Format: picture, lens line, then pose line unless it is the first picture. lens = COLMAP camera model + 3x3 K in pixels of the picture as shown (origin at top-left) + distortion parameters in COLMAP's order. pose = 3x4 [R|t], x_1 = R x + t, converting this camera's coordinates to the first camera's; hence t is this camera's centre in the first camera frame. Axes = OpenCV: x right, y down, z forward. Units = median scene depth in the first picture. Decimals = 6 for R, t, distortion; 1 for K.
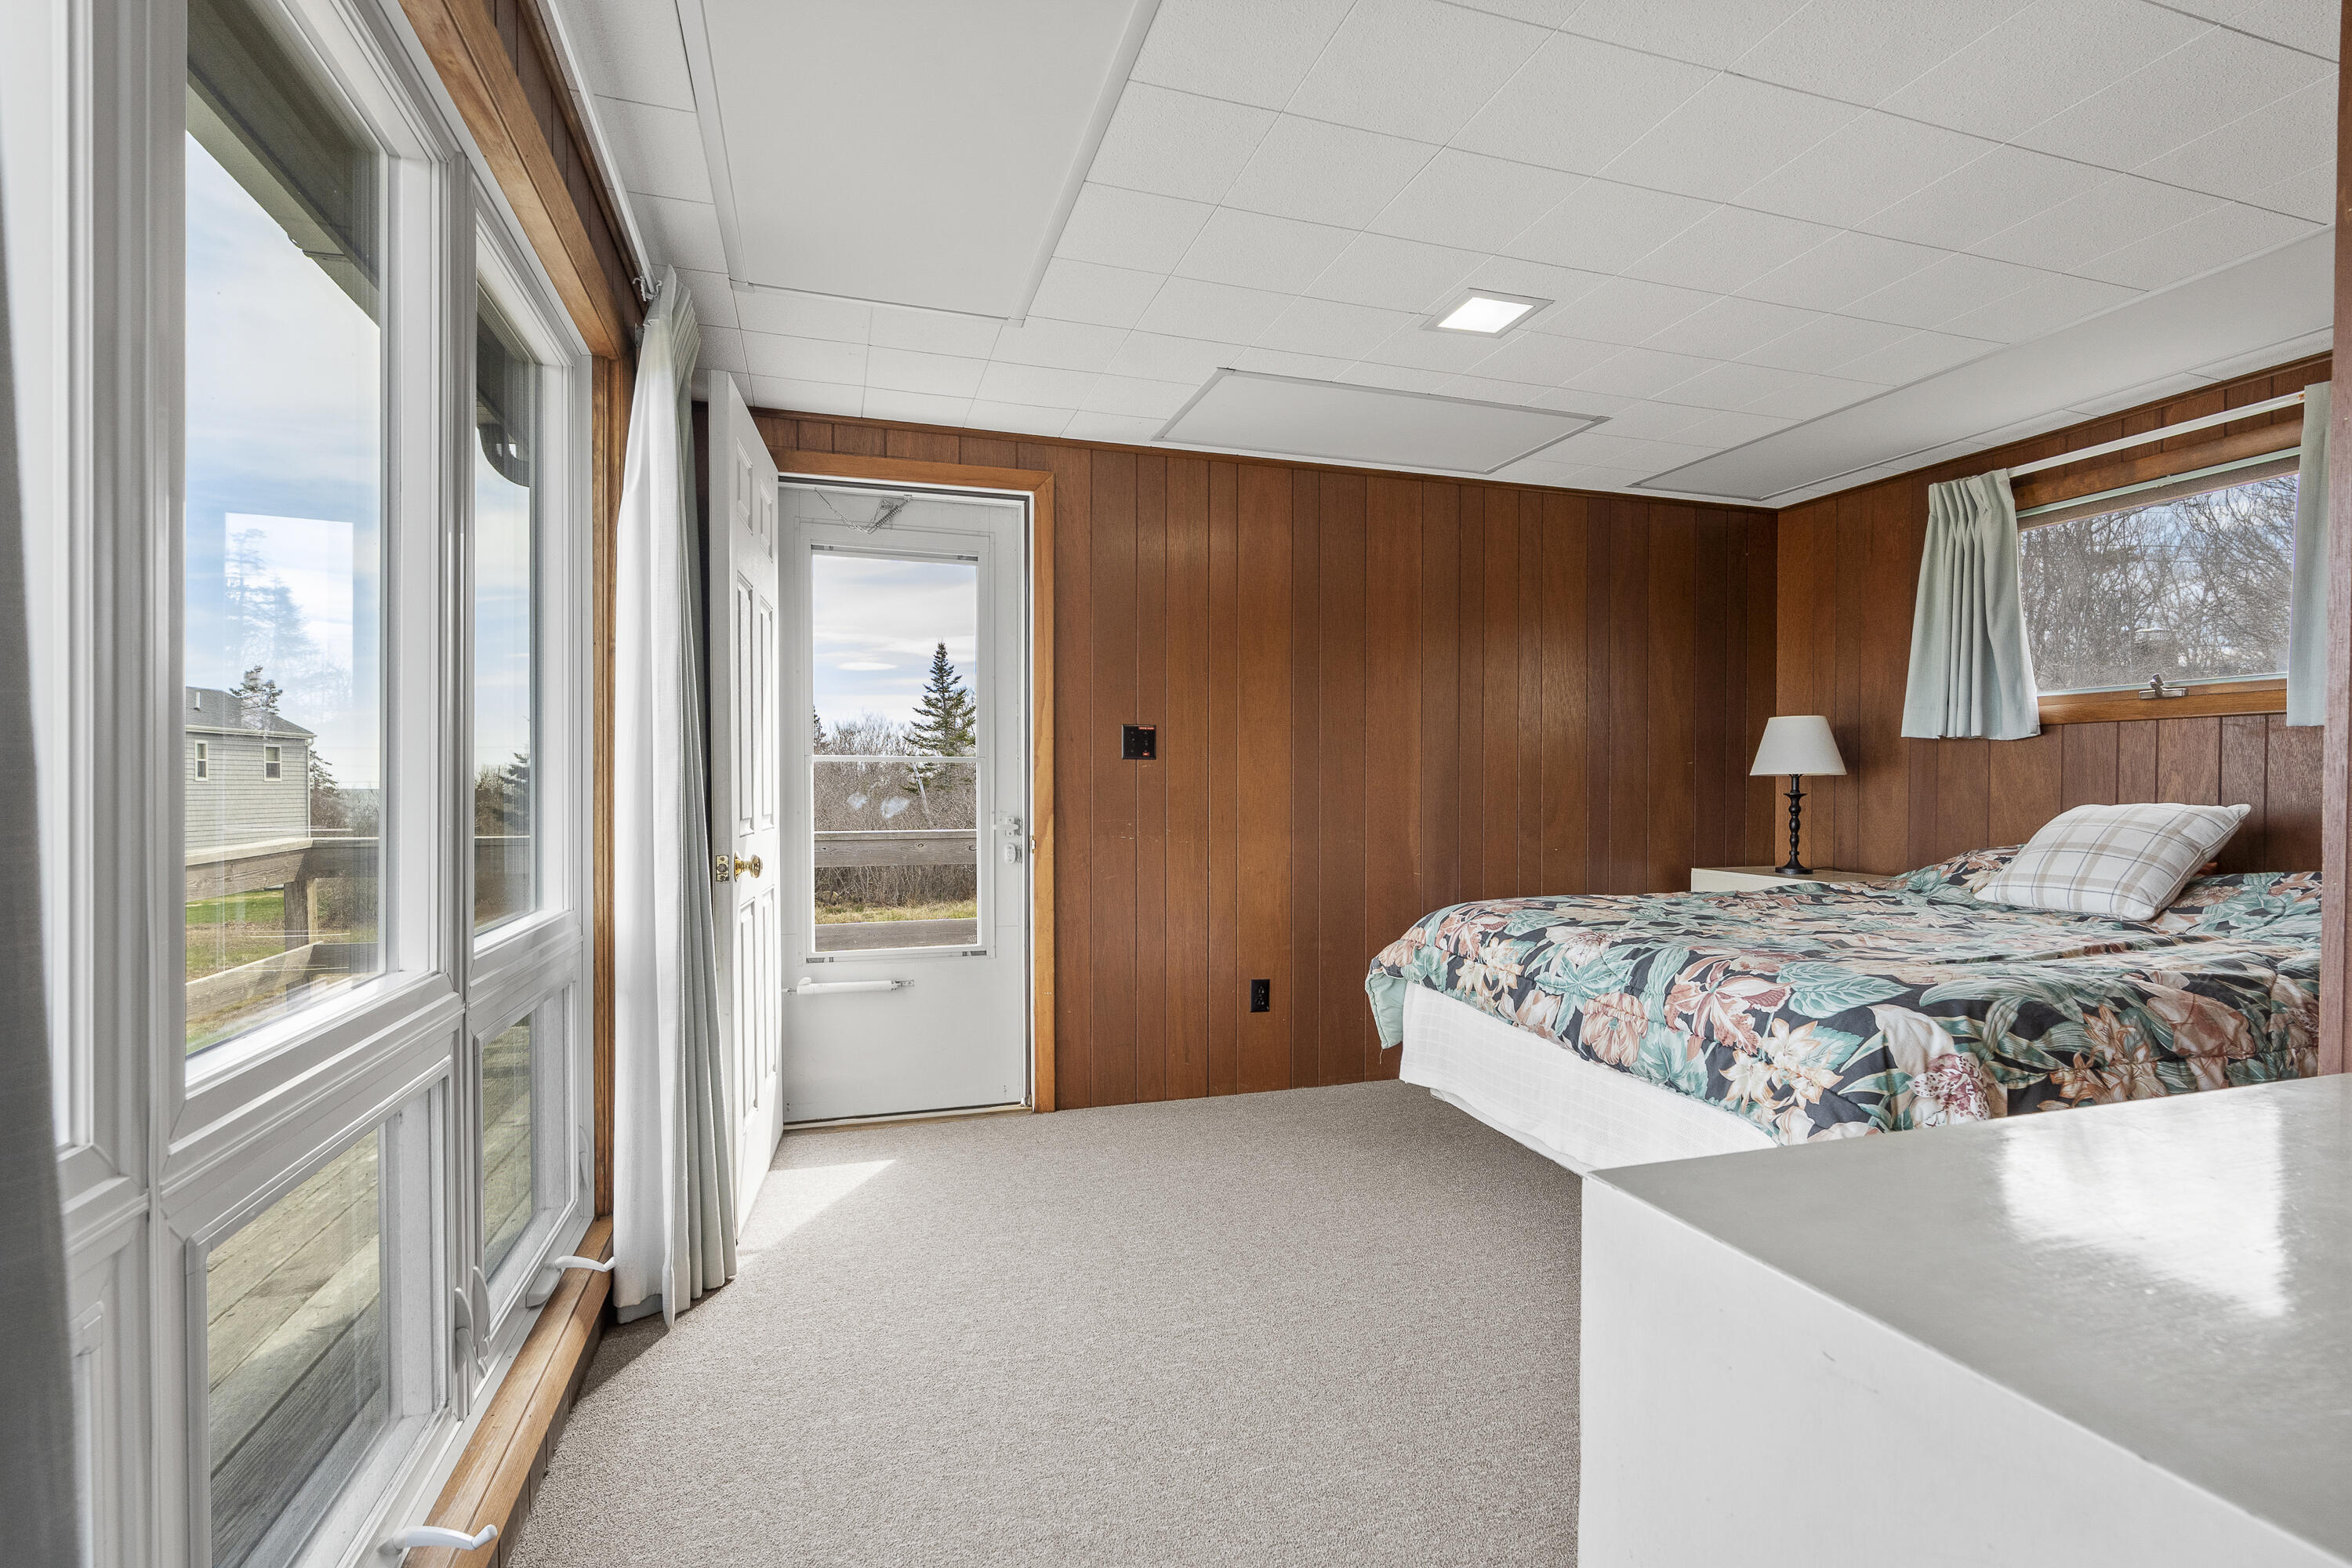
lens RADIAL K [[1106.7, 0, 1174.1], [0, 1106.7, 792.9], [0, 0, 1]] dist [-0.004480, 0.000045]
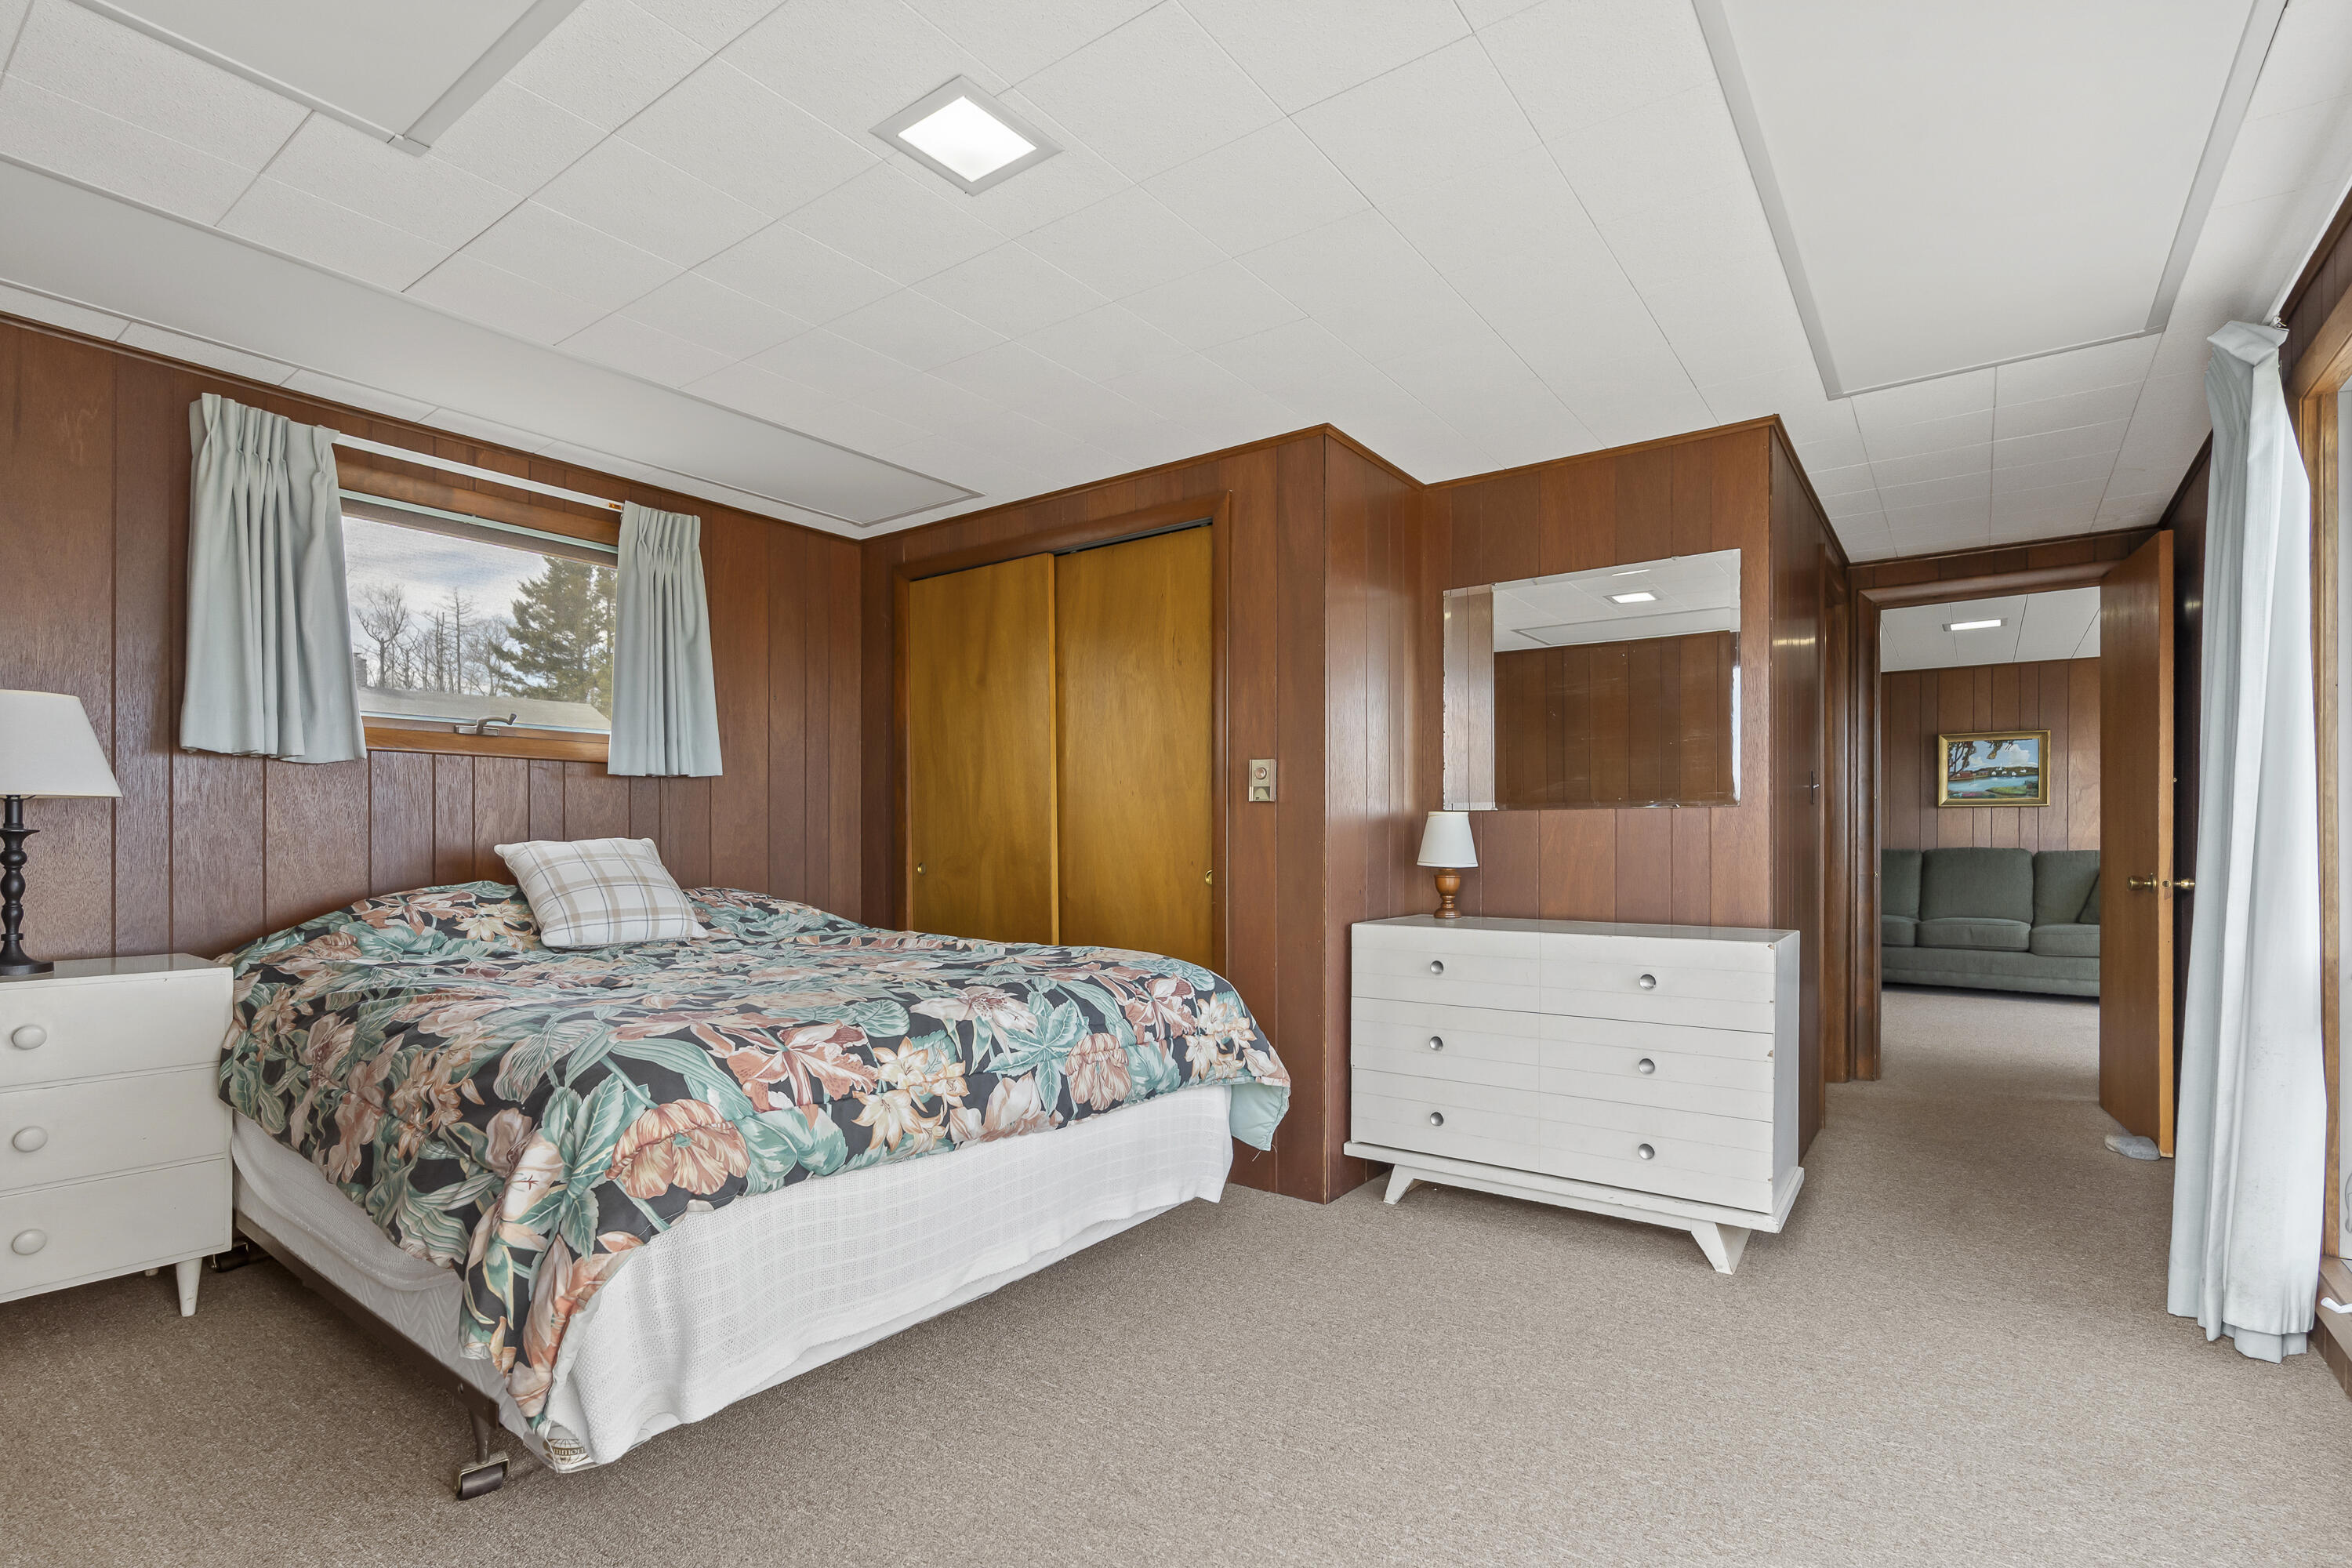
lens RADIAL K [[1091.5, 0, 1181.3], [0, 1091.5, 838.3], [0, 0, 1]] dist [-0.005537, -0.000500]
pose [[-0.587726, -0.007017, 0.809030, -0.325718], [0.002472, 0.999942, 0.010469, 0.000118], [-0.809056, 0.008153, -0.587674, 1.194050]]
